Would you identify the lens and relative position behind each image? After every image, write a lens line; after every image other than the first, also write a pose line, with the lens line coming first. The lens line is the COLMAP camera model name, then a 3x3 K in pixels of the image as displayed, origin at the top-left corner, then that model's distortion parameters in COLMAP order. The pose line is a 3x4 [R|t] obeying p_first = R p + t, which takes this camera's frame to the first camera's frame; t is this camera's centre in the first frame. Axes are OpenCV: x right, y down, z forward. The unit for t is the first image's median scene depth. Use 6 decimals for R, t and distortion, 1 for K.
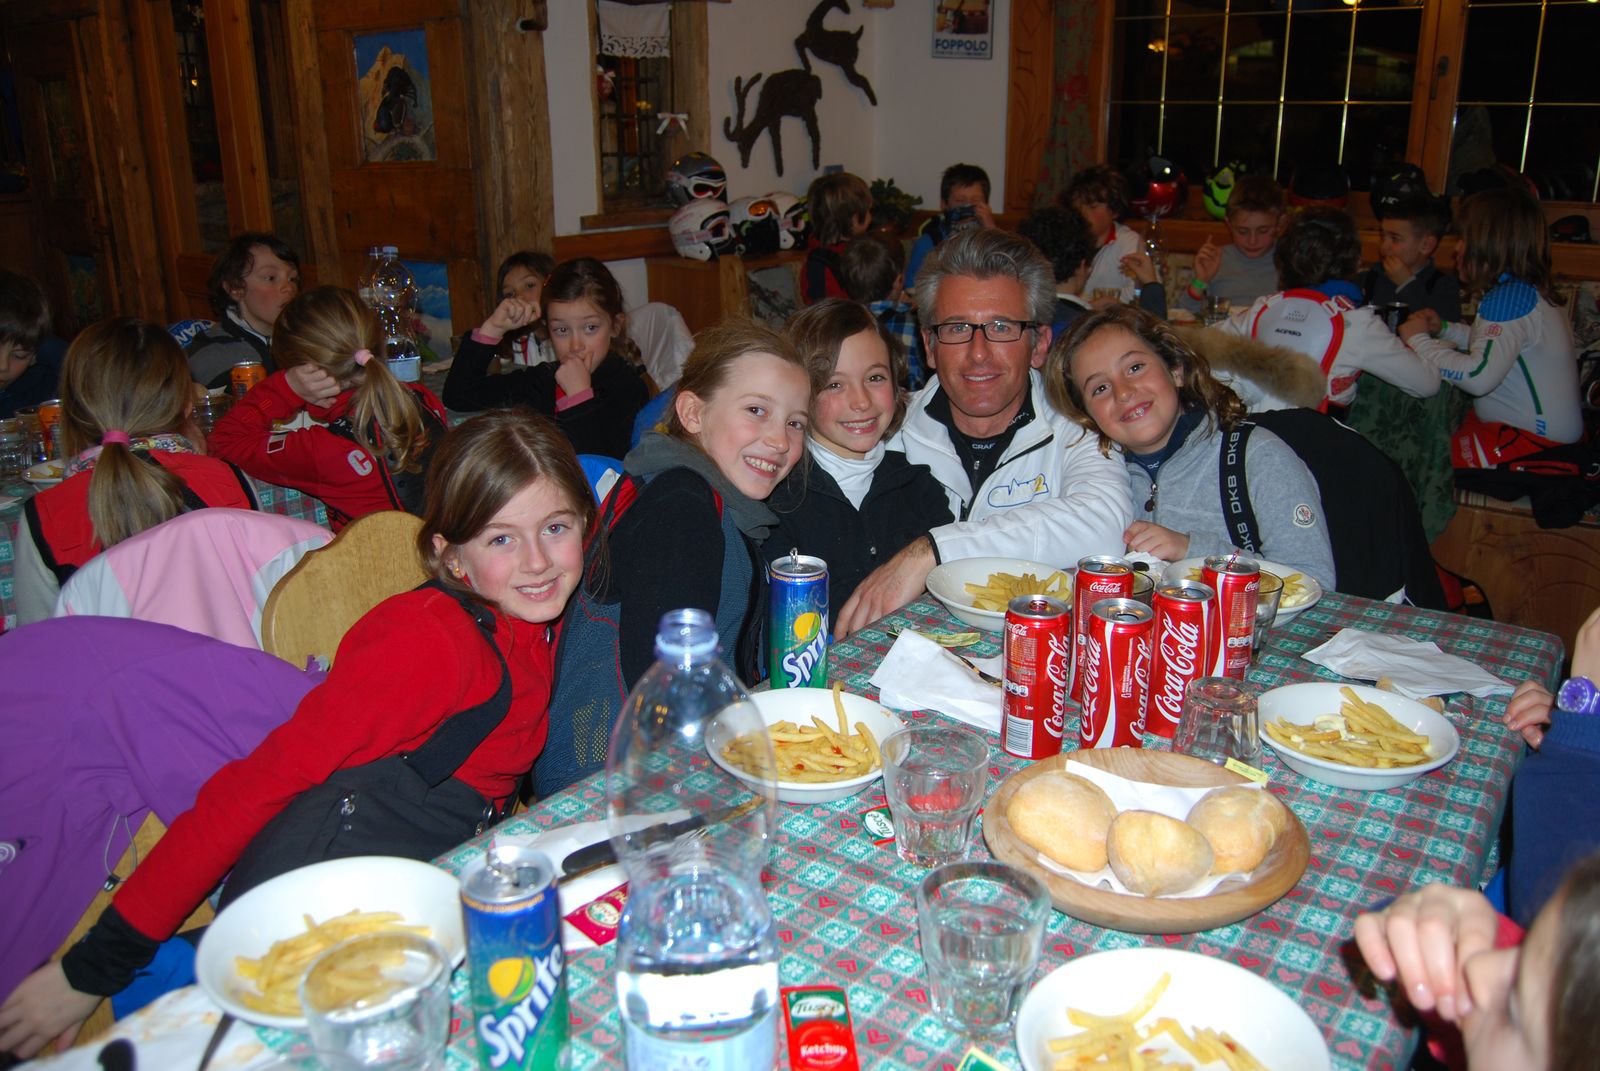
lens RADIAL K [[1229.4, 0, 800.0], [0, 1229.4, 535.5], [0, 0, 1]] dist [-0.089915, 0.031975]
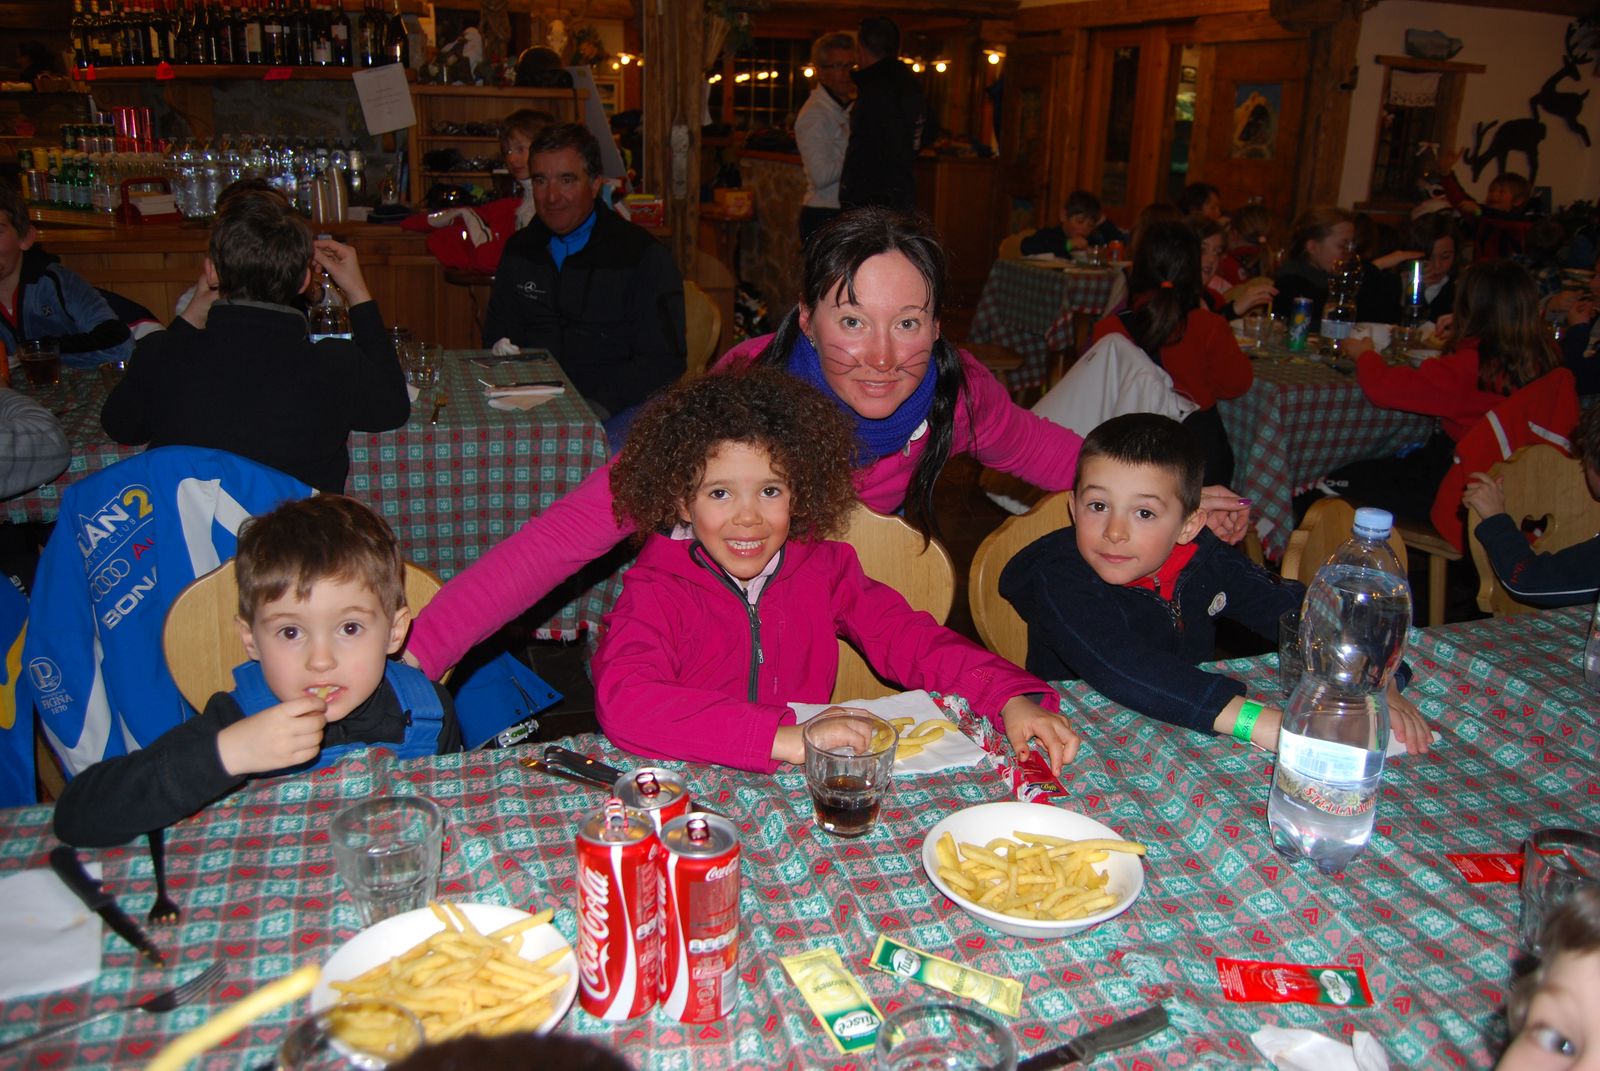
lens RADIAL K [[1256.4, 0, 811.7], [0, 1256.4, 533.6], [0, 0, 1]] dist [-0.095645, 0.040322]
pose [[0.832249, 0.208645, -0.513643, 0.141867], [-0.213111, 0.975694, 0.051032, 0.225734], [0.511806, 0.066991, 0.856485, -0.697688]]
